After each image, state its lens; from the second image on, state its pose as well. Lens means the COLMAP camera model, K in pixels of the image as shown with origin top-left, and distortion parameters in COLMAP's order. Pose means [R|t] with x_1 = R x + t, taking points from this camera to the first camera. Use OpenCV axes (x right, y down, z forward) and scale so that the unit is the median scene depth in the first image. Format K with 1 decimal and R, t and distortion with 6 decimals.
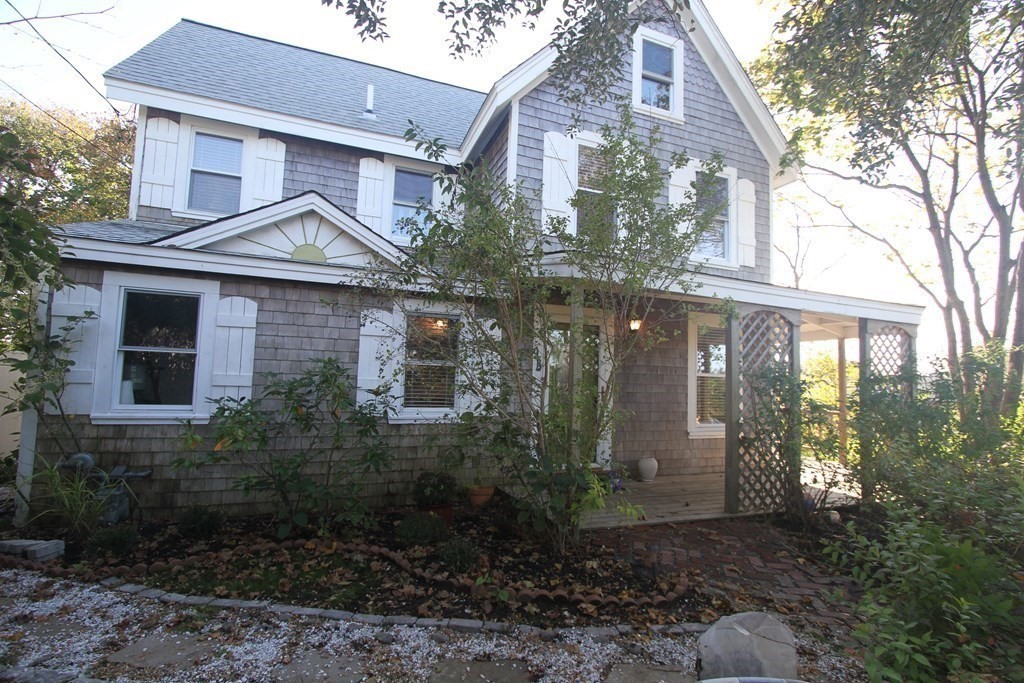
lens RADIAL K [[473.1, 0, 520.8], [0, 473.1, 344.5], [0, 0, 1]] dist [-0.016921, 0.000106]
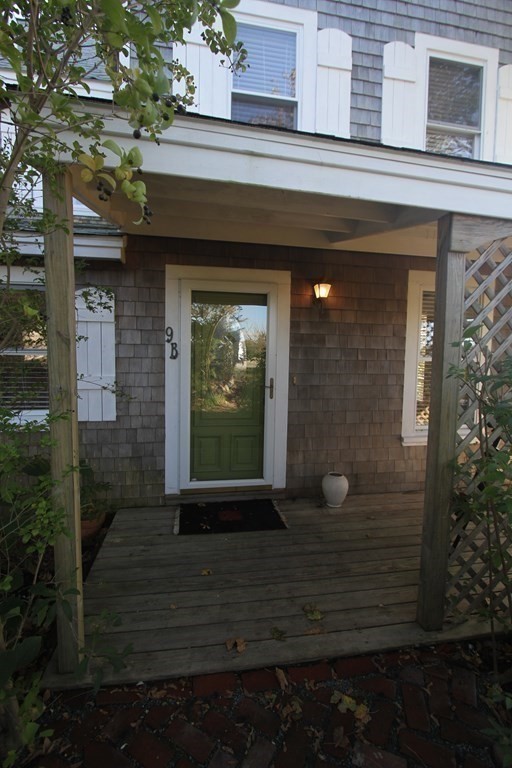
lens RADIAL K [[354.8, 0, 248.9], [0, 354.8, 379.0], [0, 0, 1]] dist [-0.016921, 0.000106]
pose [[0.981119, 0.000107, -0.193404, 0.239443], [0.026720, 0.990335, 0.136098, 0.013820], [0.191550, -0.138696, 0.971634, 0.452513]]
